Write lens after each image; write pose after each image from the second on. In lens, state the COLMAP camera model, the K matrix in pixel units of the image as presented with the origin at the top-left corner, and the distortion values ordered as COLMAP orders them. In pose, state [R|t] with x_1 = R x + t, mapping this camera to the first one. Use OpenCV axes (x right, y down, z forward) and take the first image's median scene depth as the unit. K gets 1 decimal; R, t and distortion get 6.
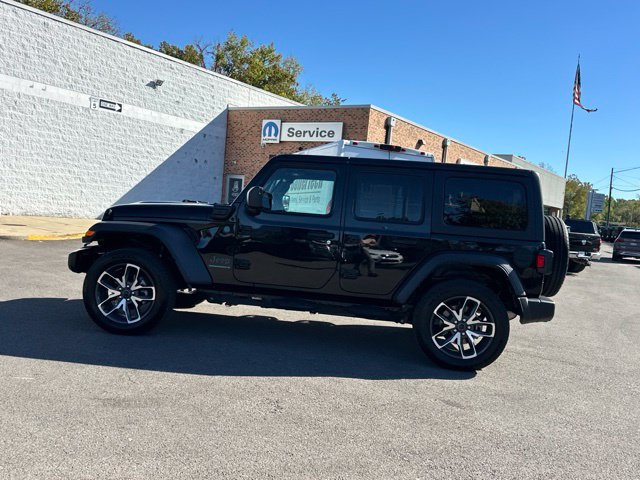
lens RADIAL K [[575.0, 0, 320.0], [0, 575.0, 240.0], [0, 0, 1]] dist [0.150085, -0.271336]
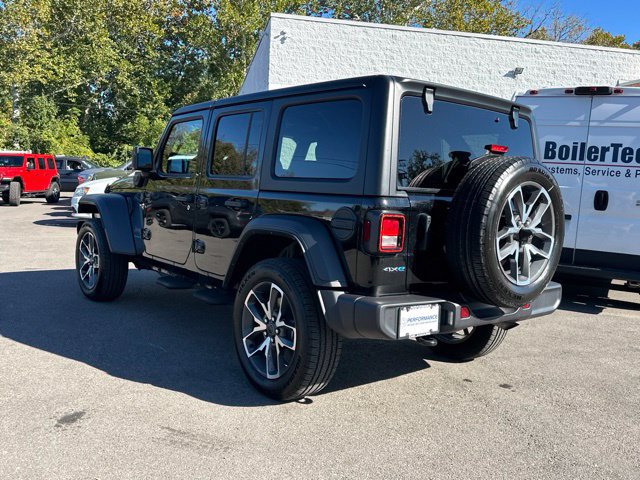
lens RADIAL K [[575.0, 0, 320.0], [0, 575.0, 240.0], [0, 0, 1]] dist [0.150085, -0.271336]
pose [[0.695178, 0.015978, -0.718660, 0.204879], [-0.027895, 0.999600, -0.004760, 0.013612], [0.718296, 0.023356, 0.695345, 0.158299]]
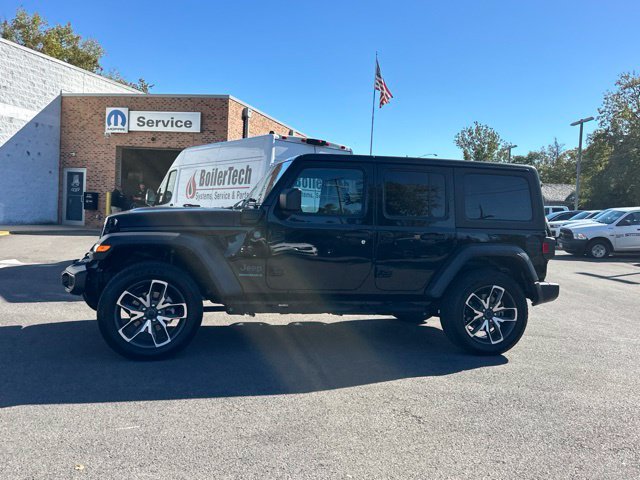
lens RADIAL K [[574.6, 0, 318.8], [0, 574.6, 226.1], [0, 0, 1]] dist [0.141291, -0.246246]
pose [[0.948140, -0.051523, 0.313650, -0.102501], [0.052765, 0.998597, 0.004532, -0.008928], [-0.313443, 0.012253, 0.949528, 0.023348]]
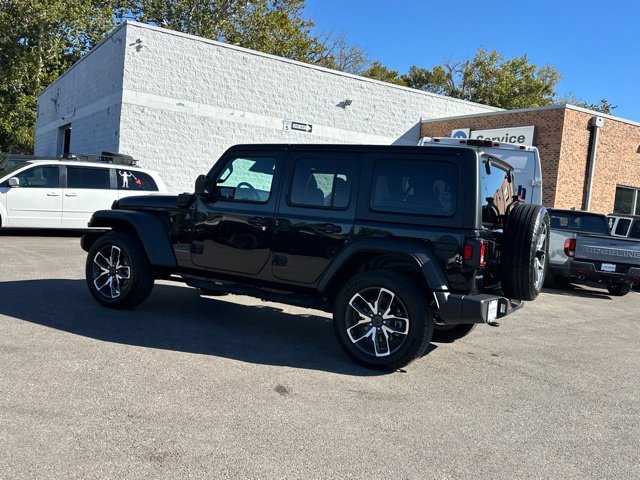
lens RADIAL K [[575.0, 0, 320.0], [0, 575.0, 240.0], [0, 0, 1]] dist [0.150085, -0.271336]
pose [[0.906600, 0.016841, -0.421654, 0.147802], [-0.031199, 0.999144, -0.027176, 0.013507], [0.420836, 0.037793, 0.906349, 0.036554]]
